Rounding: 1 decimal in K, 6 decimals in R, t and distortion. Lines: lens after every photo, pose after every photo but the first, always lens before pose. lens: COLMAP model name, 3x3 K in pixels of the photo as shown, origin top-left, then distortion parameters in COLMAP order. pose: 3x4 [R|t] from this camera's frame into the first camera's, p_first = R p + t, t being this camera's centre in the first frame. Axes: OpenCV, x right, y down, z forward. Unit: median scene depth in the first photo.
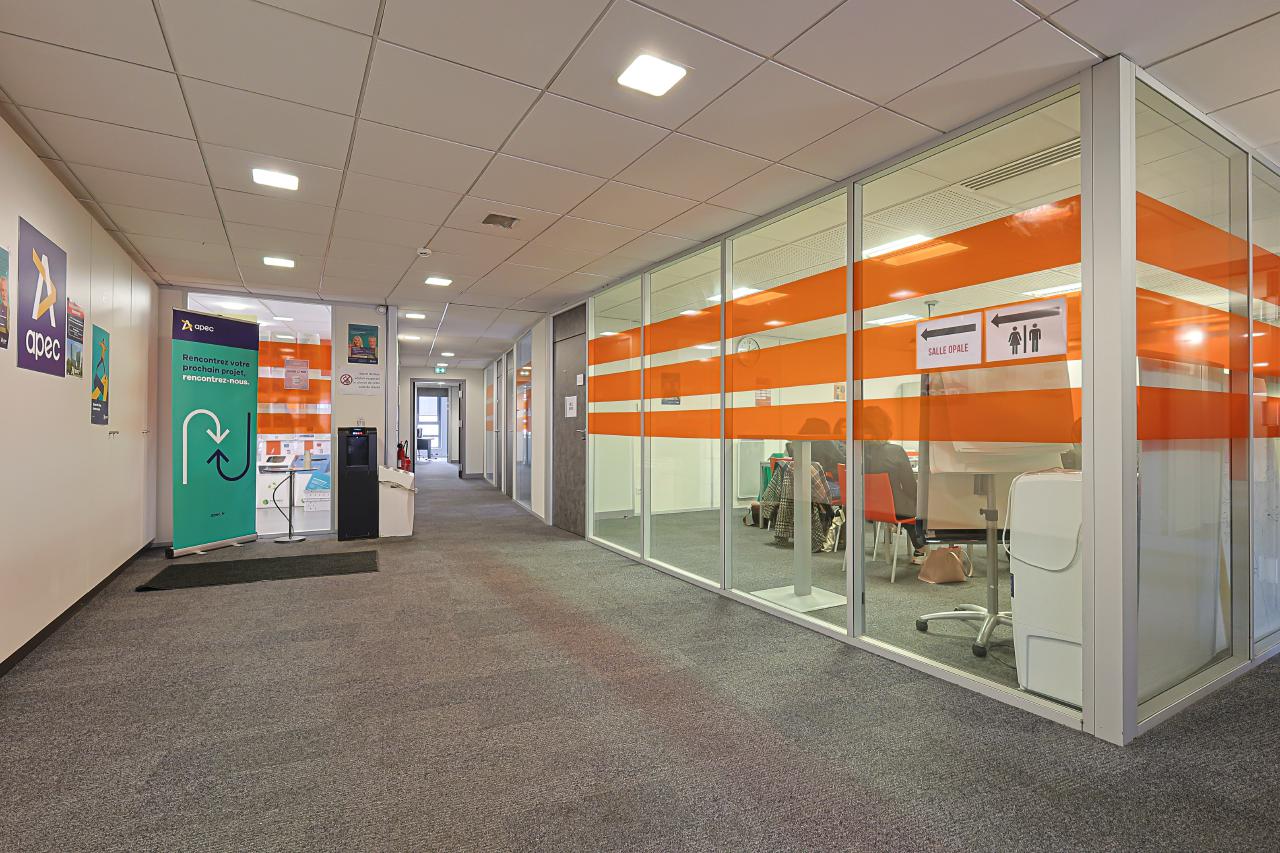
lens RADIAL K [[606.5, 0, 650.7], [0, 606.5, 423.6], [0, 0, 1]] dist [-0.022492, 0.008633]
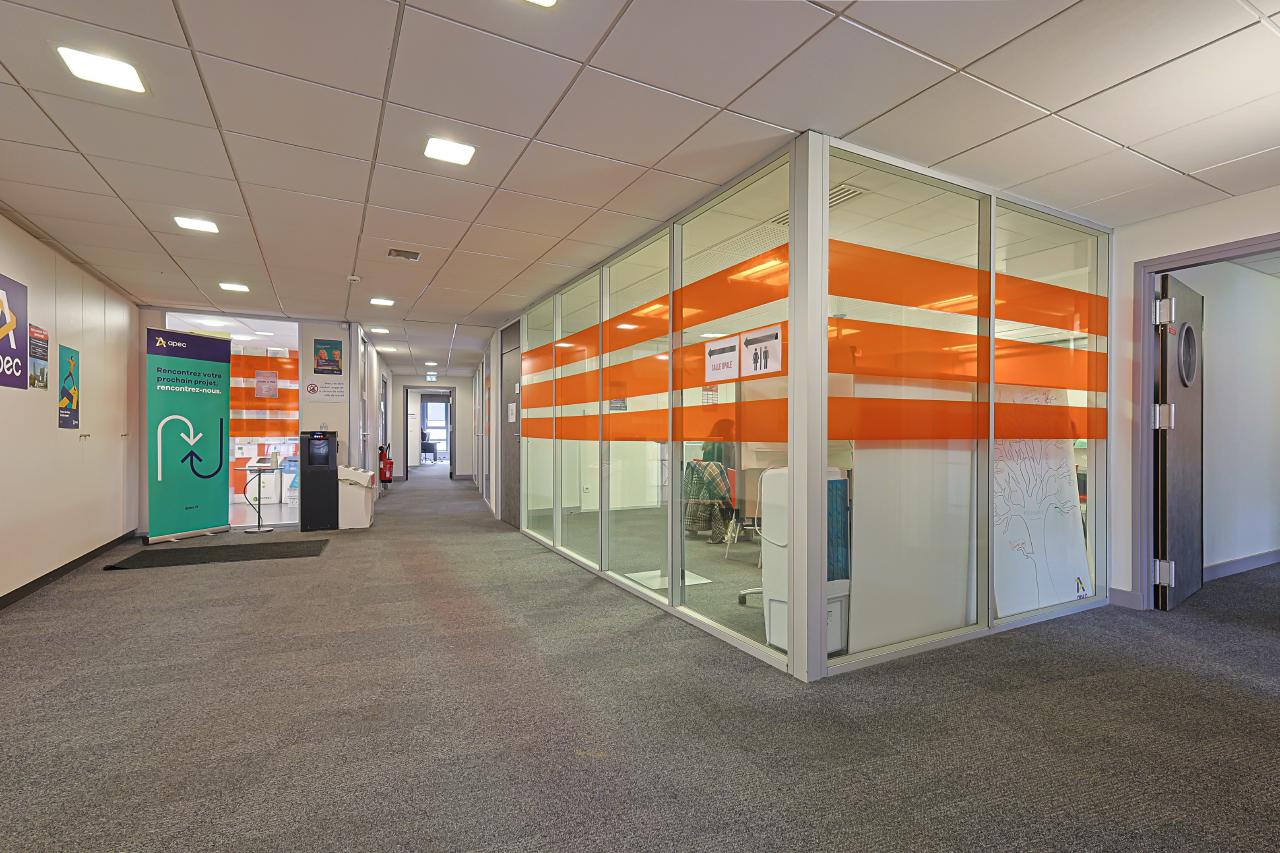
lens RADIAL K [[606.5, 0, 689.7], [0, 606.5, 434.1], [0, 0, 1]] dist [-0.022492, 0.008633]
pose [[0.999840, -0.000230, -0.017870, 0.351996], [0.000398, 0.999956, 0.009358, 0.002113], [0.017867, -0.009364, 0.999797, -0.171577]]
